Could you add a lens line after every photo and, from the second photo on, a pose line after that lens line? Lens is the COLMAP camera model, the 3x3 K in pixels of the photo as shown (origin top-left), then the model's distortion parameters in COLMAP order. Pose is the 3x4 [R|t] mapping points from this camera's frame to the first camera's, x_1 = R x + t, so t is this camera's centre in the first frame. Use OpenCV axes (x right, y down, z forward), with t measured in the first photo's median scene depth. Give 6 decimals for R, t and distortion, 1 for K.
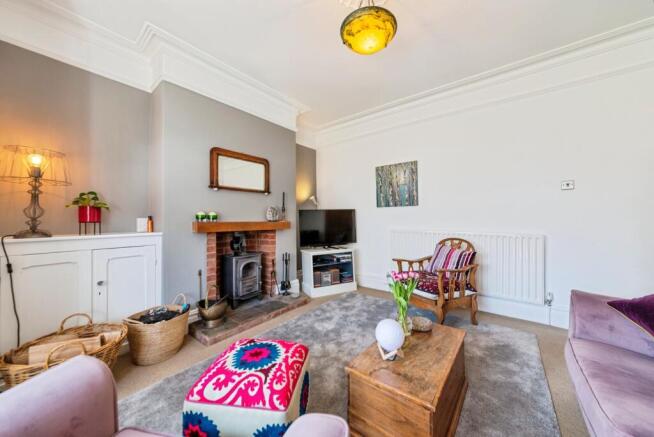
lens RADIAL K [[228.9, 0, 326.6], [0, 228.9, 210.7], [0, 0, 1]] dist [-0.021978, 0.005405]
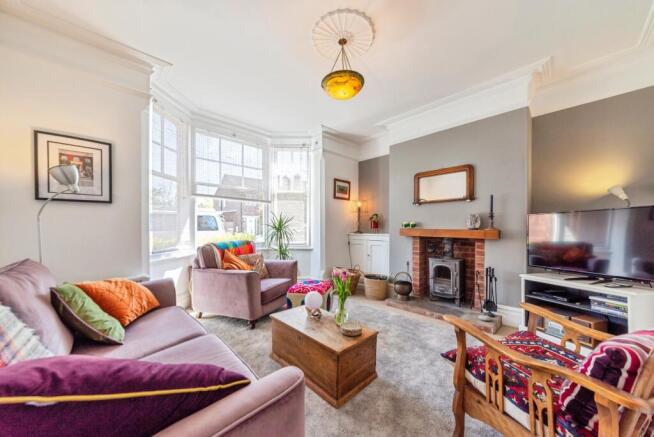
lens RADIAL K [[228.9, 0, 326.6], [0, 228.9, 210.7], [0, 0, 1]] dist [-0.021978, 0.005405]
pose [[-0.139250, -0.062500, -0.988283, 0.866125], [0.038140, 0.996927, -0.068421, 0.012409], [0.989523, -0.047221, -0.136438, 0.605379]]
